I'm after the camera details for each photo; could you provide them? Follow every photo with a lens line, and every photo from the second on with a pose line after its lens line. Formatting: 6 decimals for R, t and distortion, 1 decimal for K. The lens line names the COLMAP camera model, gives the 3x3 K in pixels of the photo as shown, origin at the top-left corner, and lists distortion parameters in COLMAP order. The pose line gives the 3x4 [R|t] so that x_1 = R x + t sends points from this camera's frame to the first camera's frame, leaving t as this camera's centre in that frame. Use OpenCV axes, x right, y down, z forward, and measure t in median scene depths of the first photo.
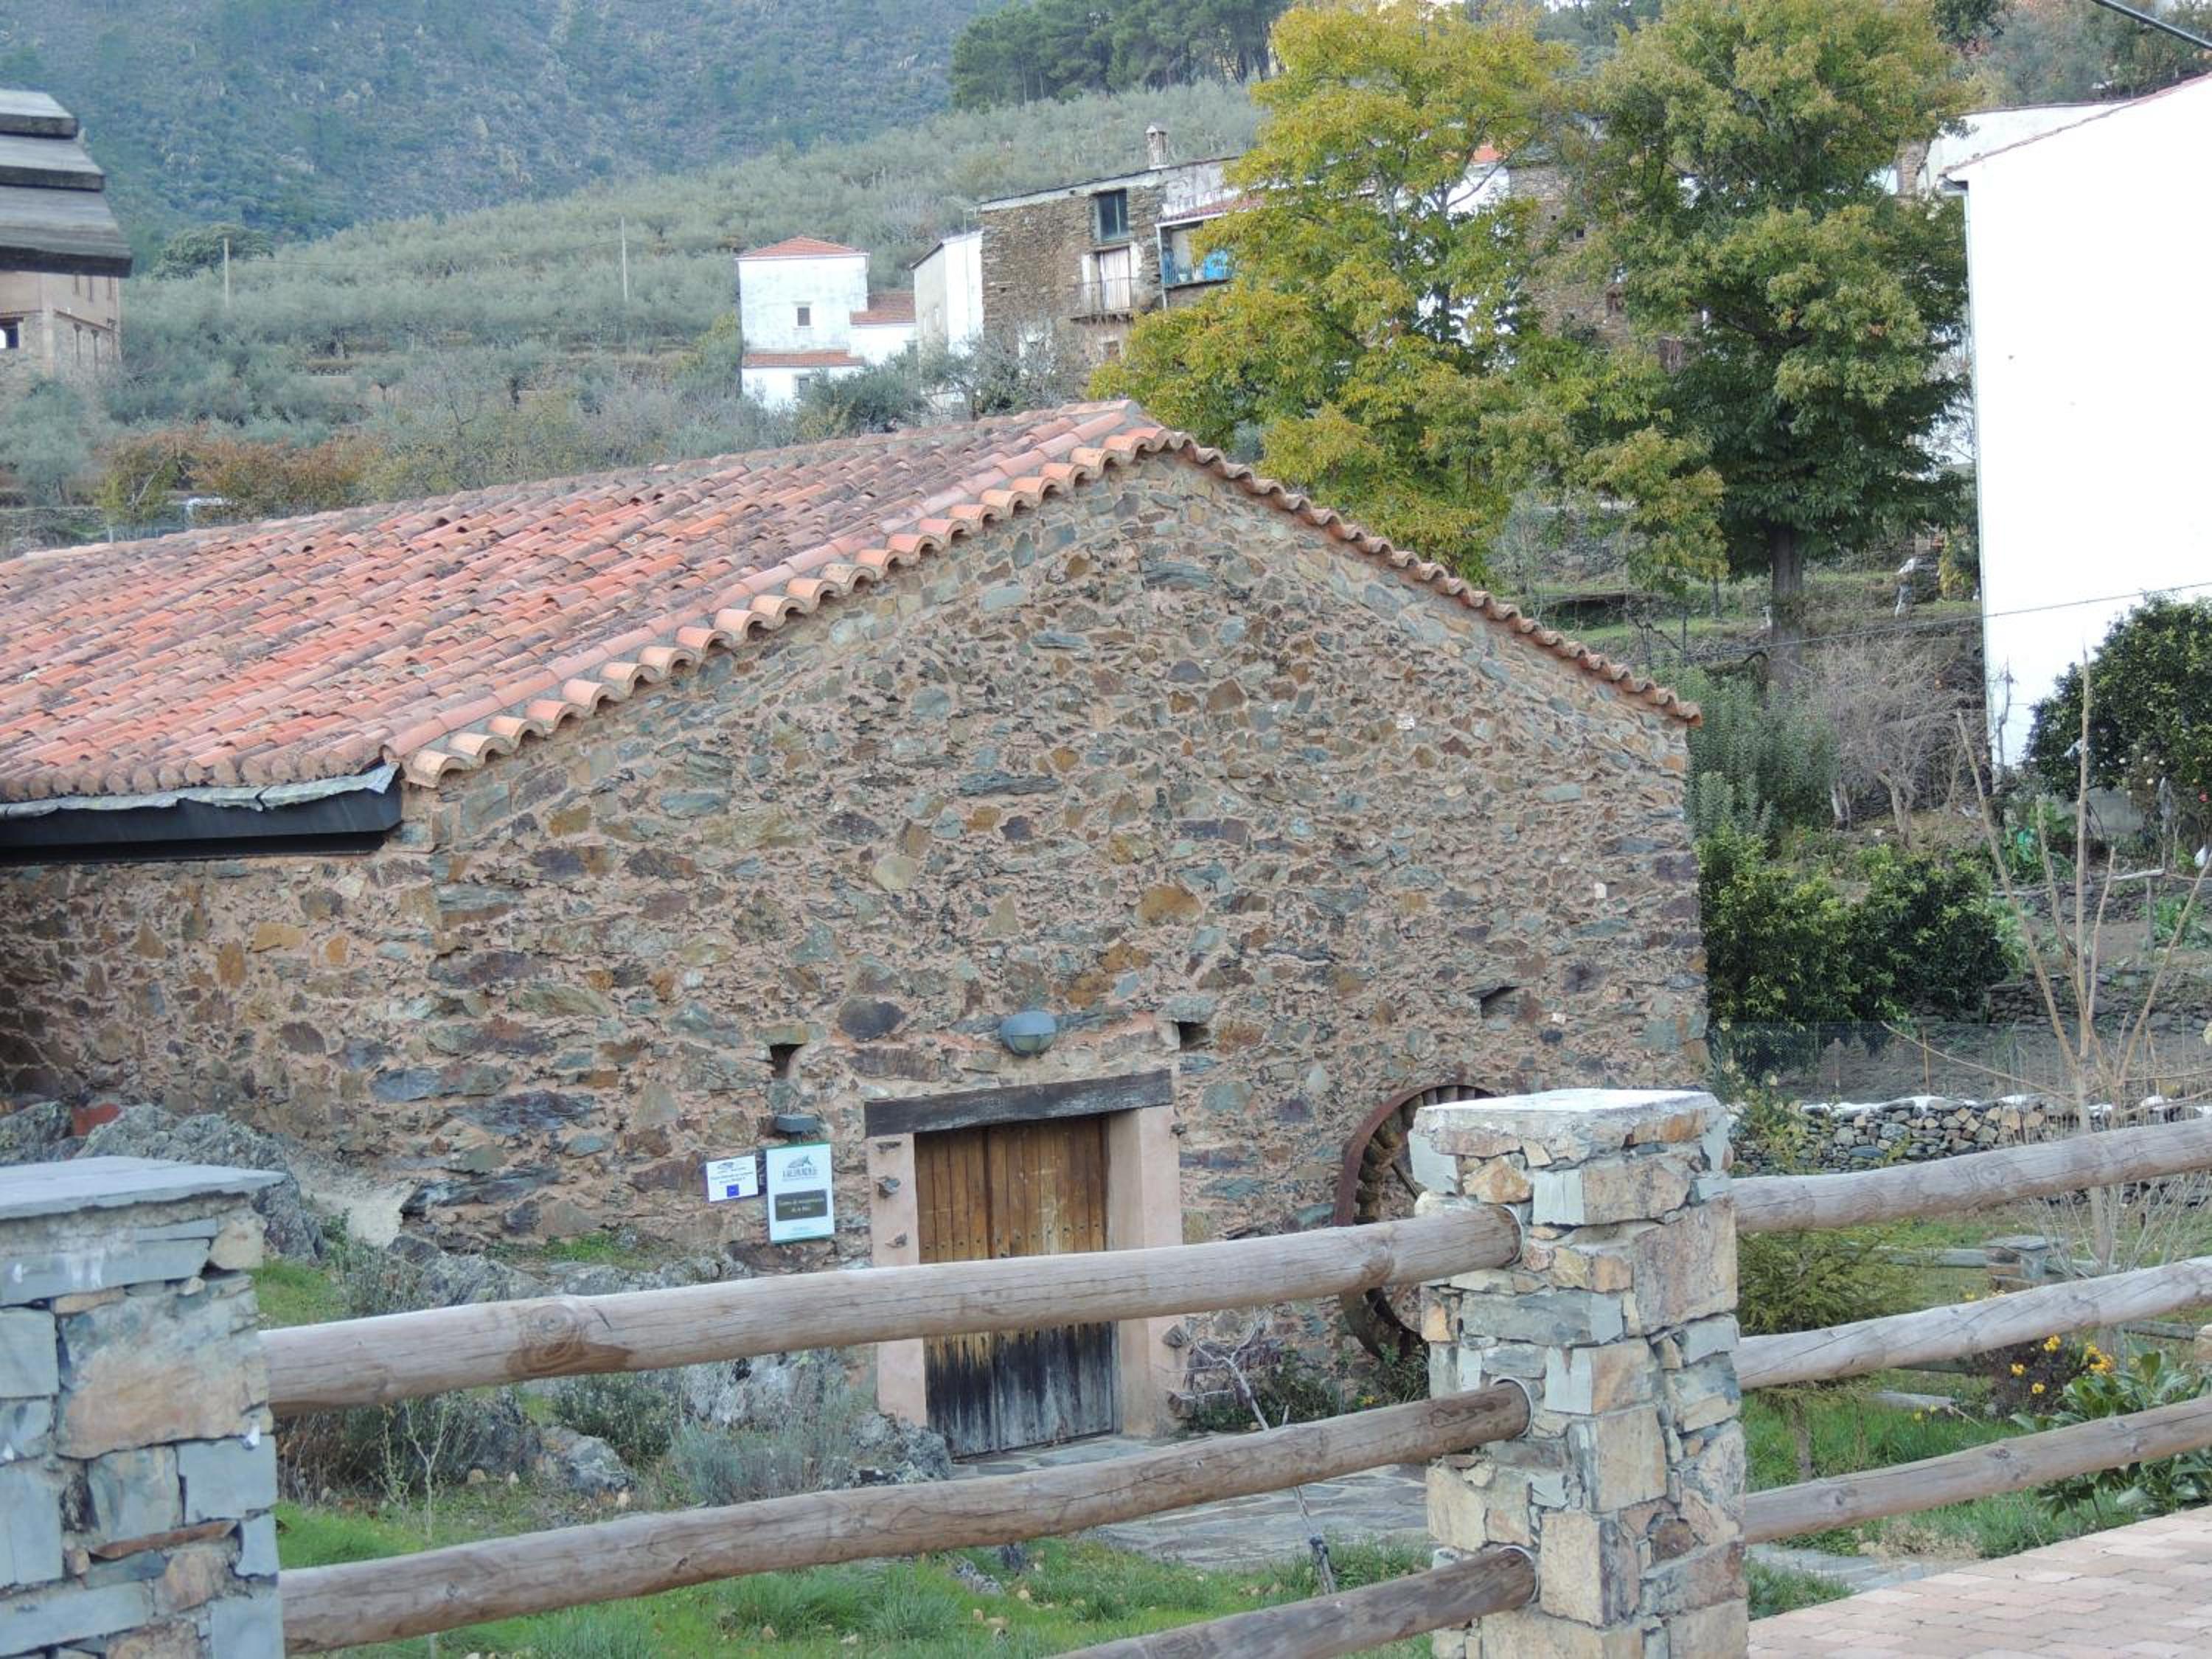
lens RADIAL K [[3905.9, 0, 1106.0], [0, 3905.9, 829.5], [0, 0, 1]] dist [-0.207016, 0.970539]
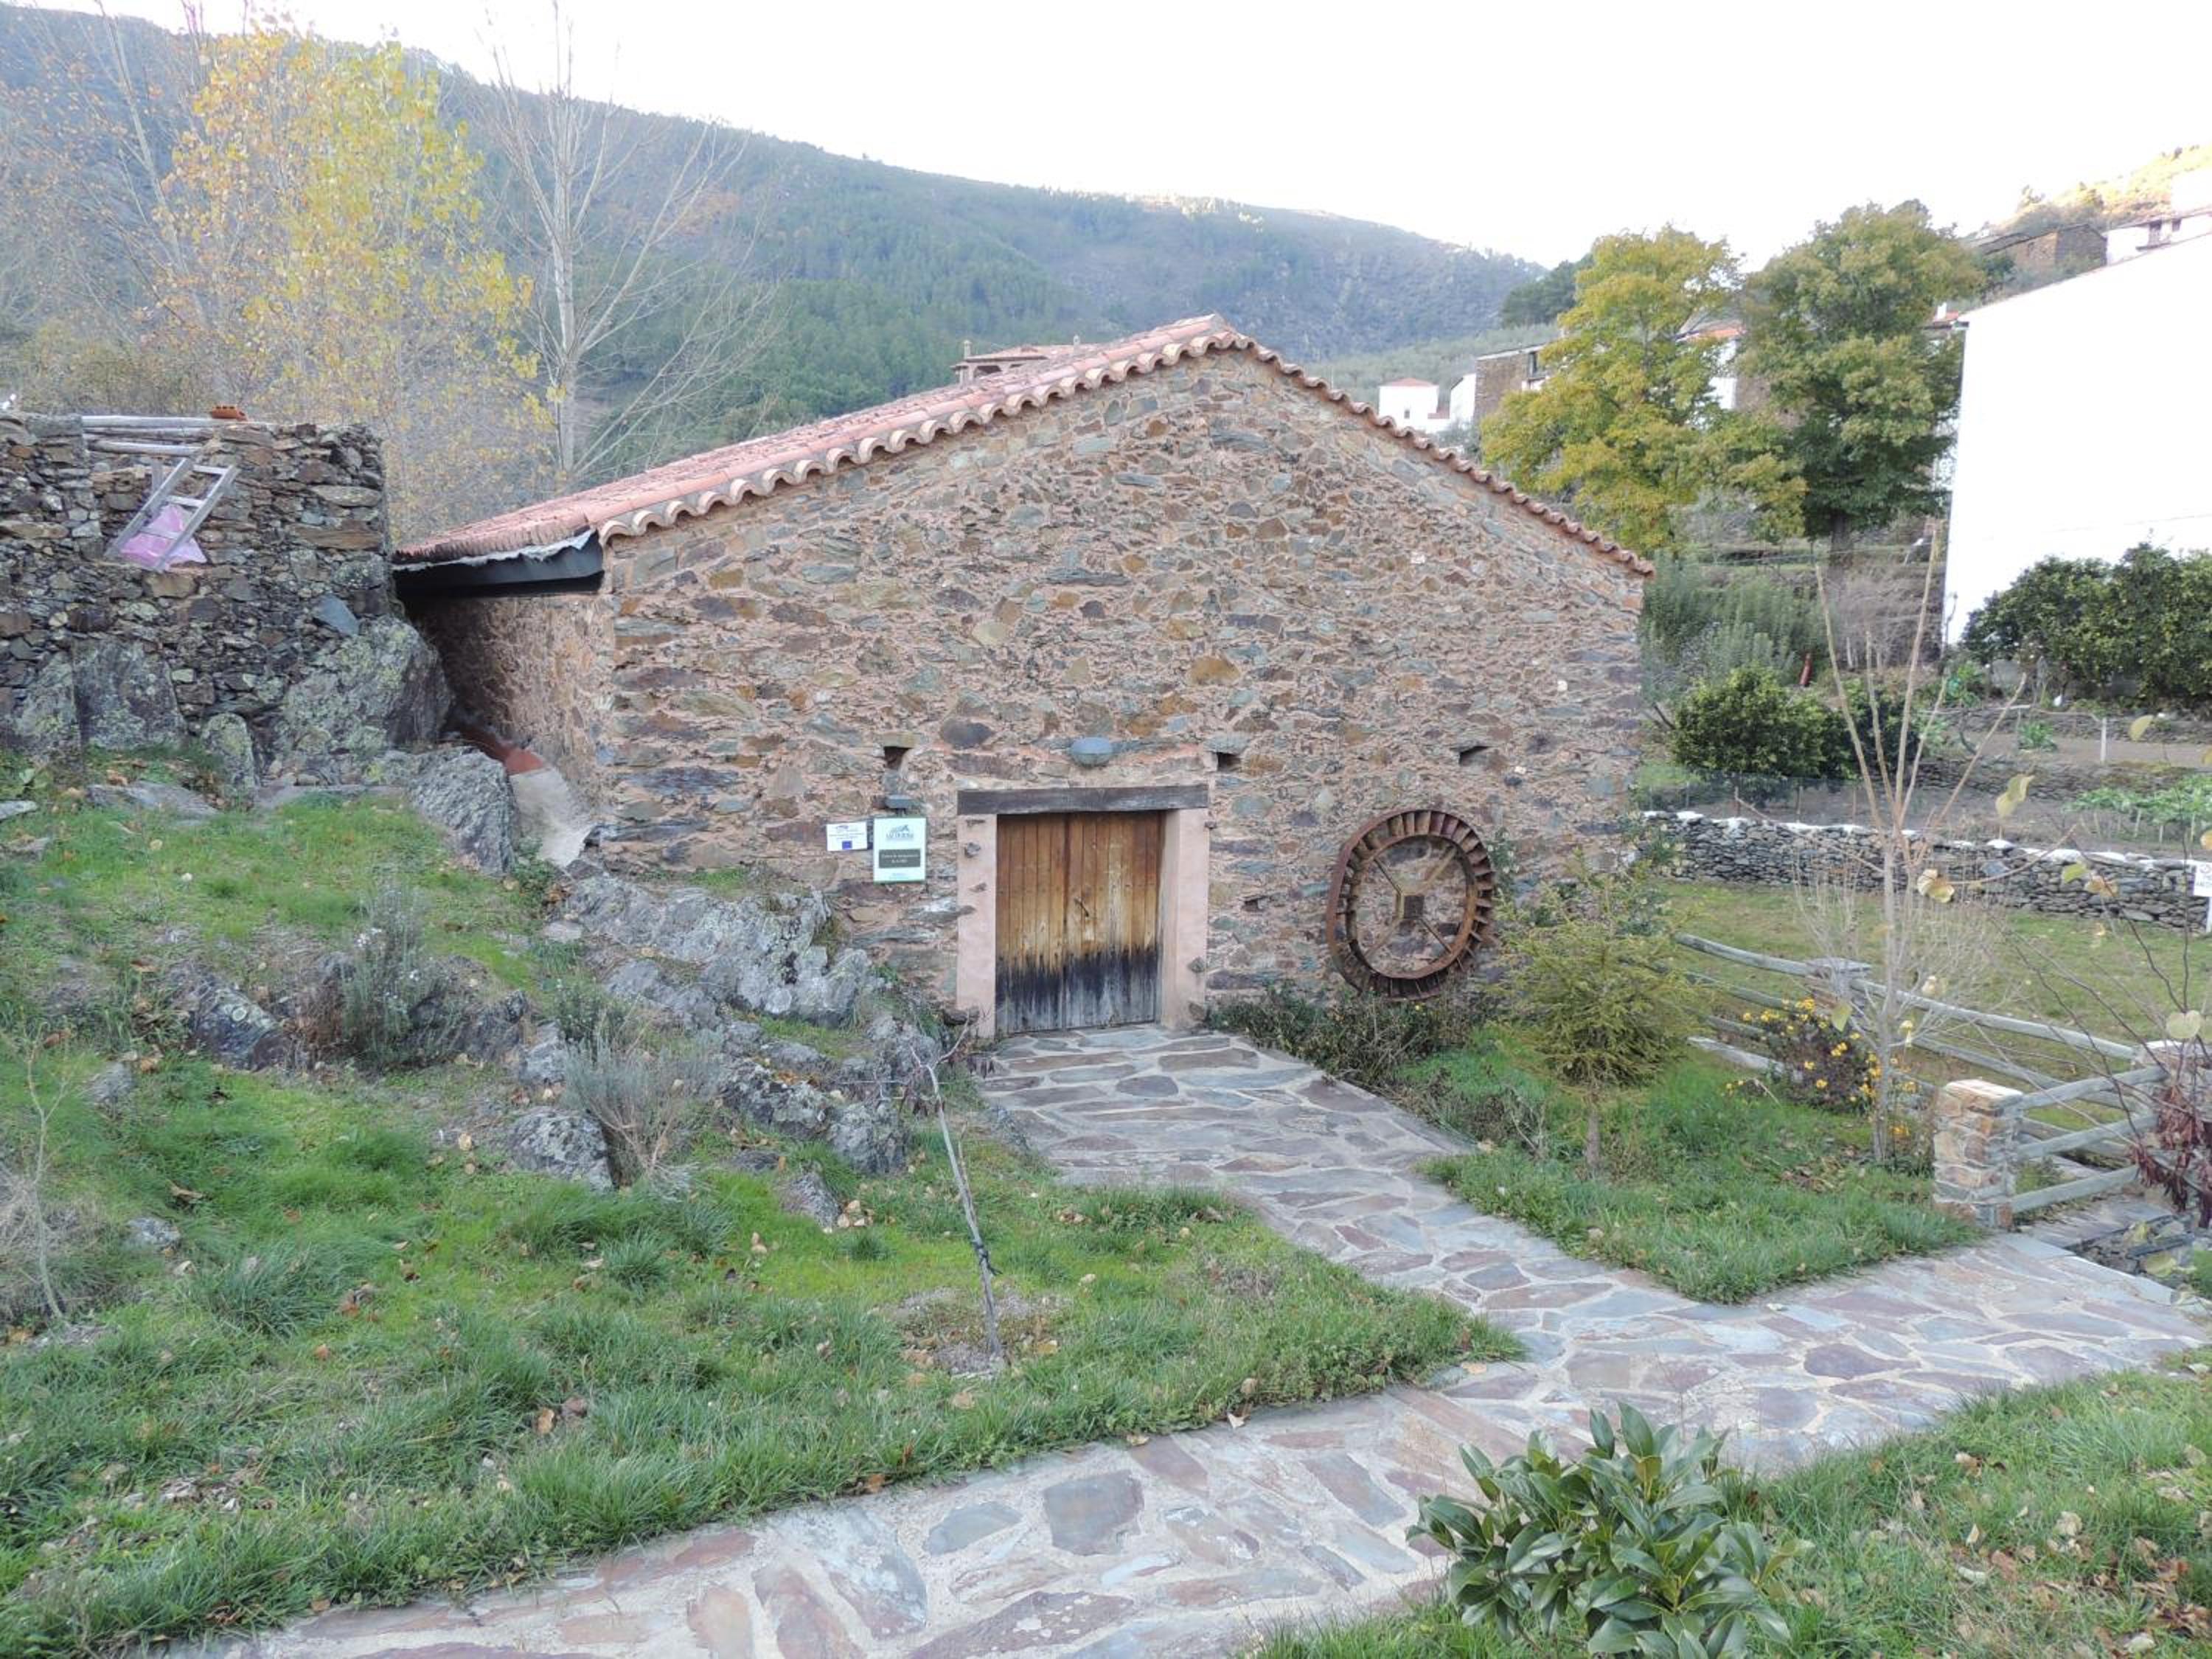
lens RADIAL K [[1598.2, 0, 1106.0], [0, 1598.2, 829.5], [0, 0, 1]] dist [-0.017956, 0.007016]
pose [[0.961090, 0.095562, -0.259179, 0.137158], [-0.064624, 0.990001, 0.125386, 0.005645], [0.268570, -0.103758, 0.957656, 0.414837]]
